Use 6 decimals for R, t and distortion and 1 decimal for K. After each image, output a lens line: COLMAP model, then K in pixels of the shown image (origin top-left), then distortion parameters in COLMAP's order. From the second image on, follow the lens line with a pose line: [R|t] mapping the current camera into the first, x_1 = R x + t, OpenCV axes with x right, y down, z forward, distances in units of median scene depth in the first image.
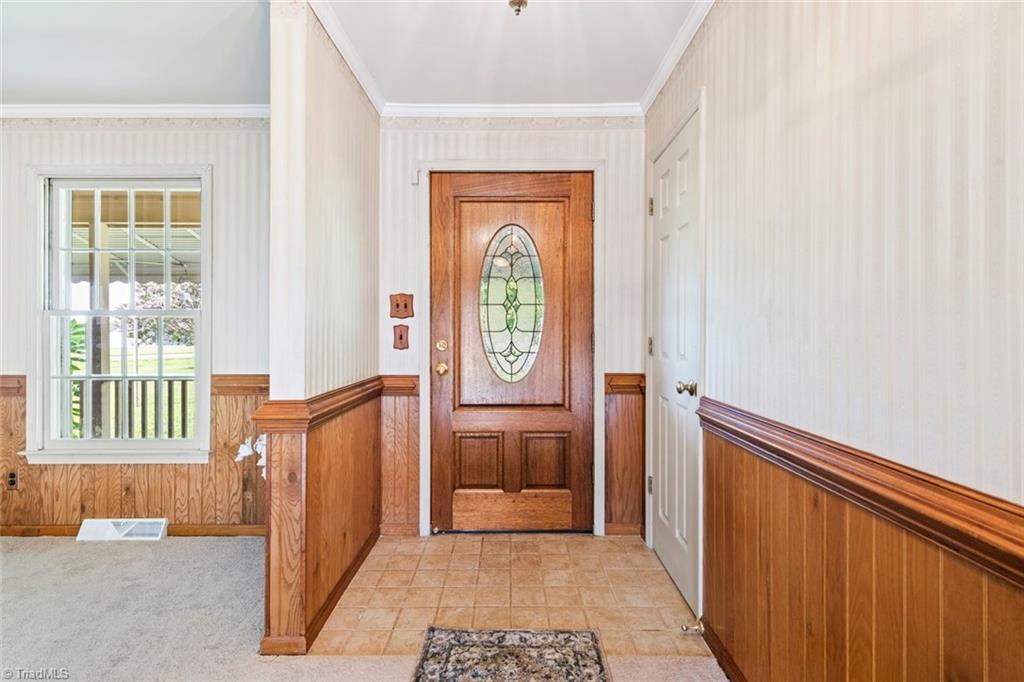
lens RADIAL K [[479.9, 0, 505.1], [0, 479.9, 333.5], [0, 0, 1]] dist [0.003095, -0.001270]
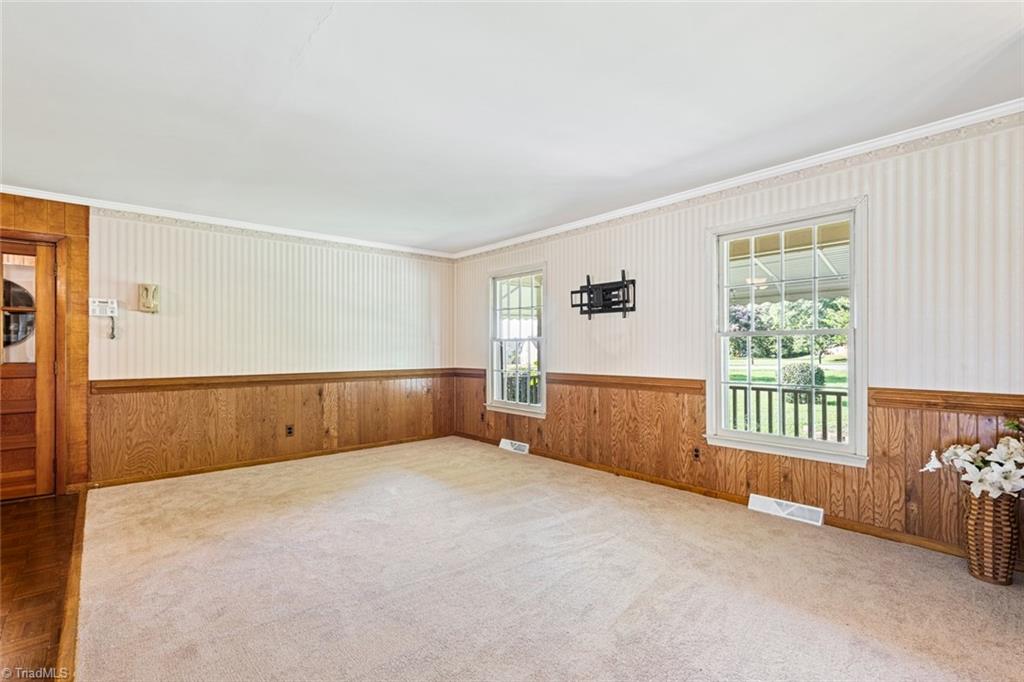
lens RADIAL K [[479.9, 0, 516.8], [0, 479.9, 346.1], [0, 0, 1]] dist [0.003095, -0.001270]
pose [[0.646066, -0.007467, -0.763245, -0.292309], [0.009054, 0.999957, -0.002119, -0.012975], [0.763228, -0.005541, 0.646106, -0.313363]]
